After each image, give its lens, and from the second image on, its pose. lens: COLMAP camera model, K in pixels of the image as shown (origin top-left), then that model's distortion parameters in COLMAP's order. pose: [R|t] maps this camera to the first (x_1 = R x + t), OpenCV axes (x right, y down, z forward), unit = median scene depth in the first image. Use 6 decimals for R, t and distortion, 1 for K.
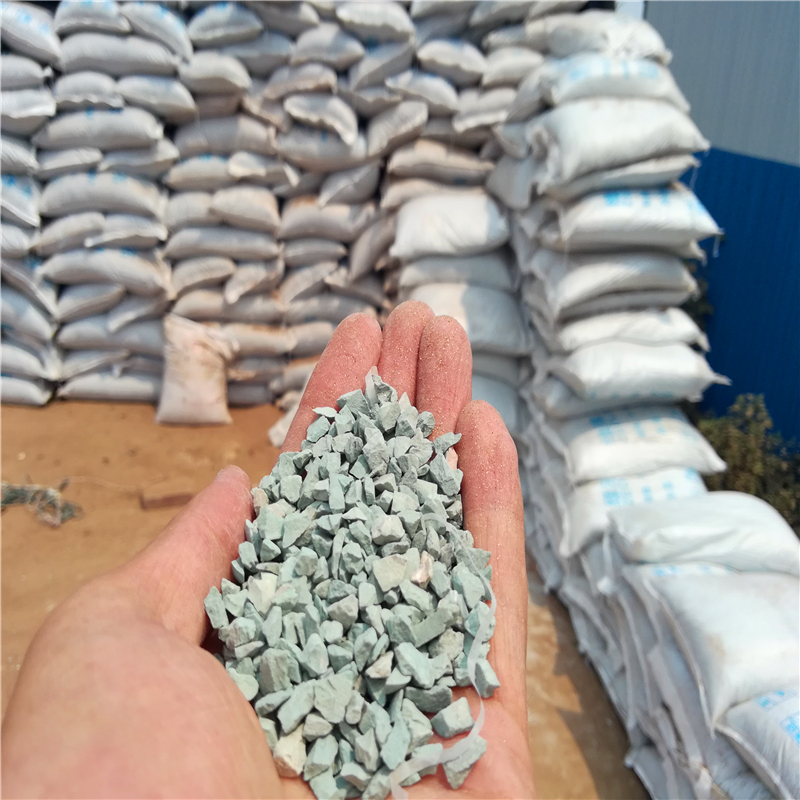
lens RADIAL K [[960.3, 0, 400.0], [0, 960.3, 400.0], [0, 0, 1]] dist [0.182553, -0.391409]
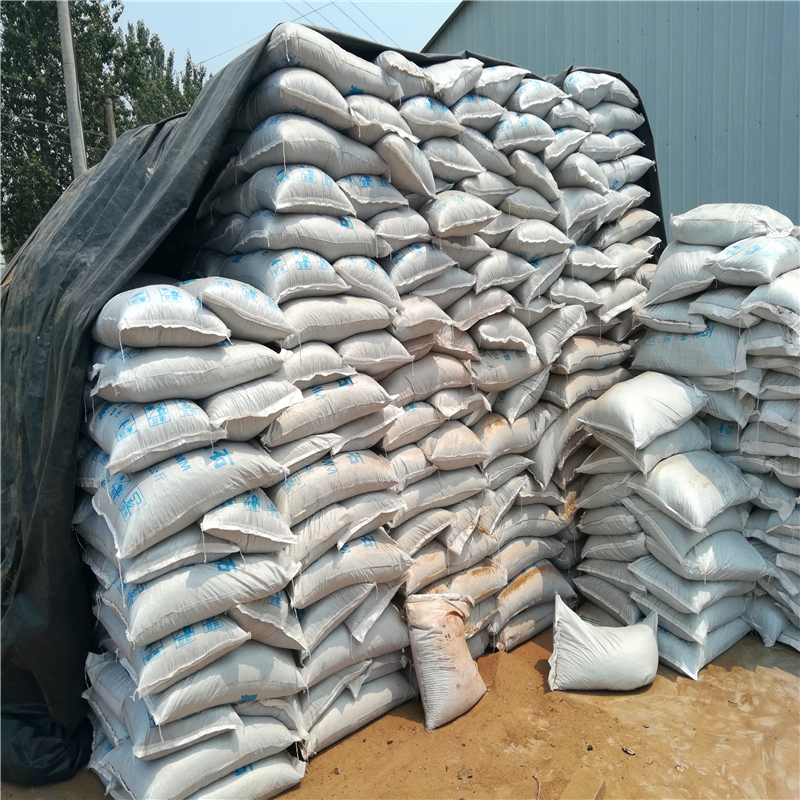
lens RADIAL K [[960.3, 0, 400.0], [0, 960.3, 400.0], [0, 0, 1]] dist [0.182553, -0.391409]
pose [[0.724970, -0.244534, 0.643911, -0.794653], [0.342185, 0.939198, -0.028589, -0.240863], [-0.597769, 0.241063, 0.764566, 0.340849]]
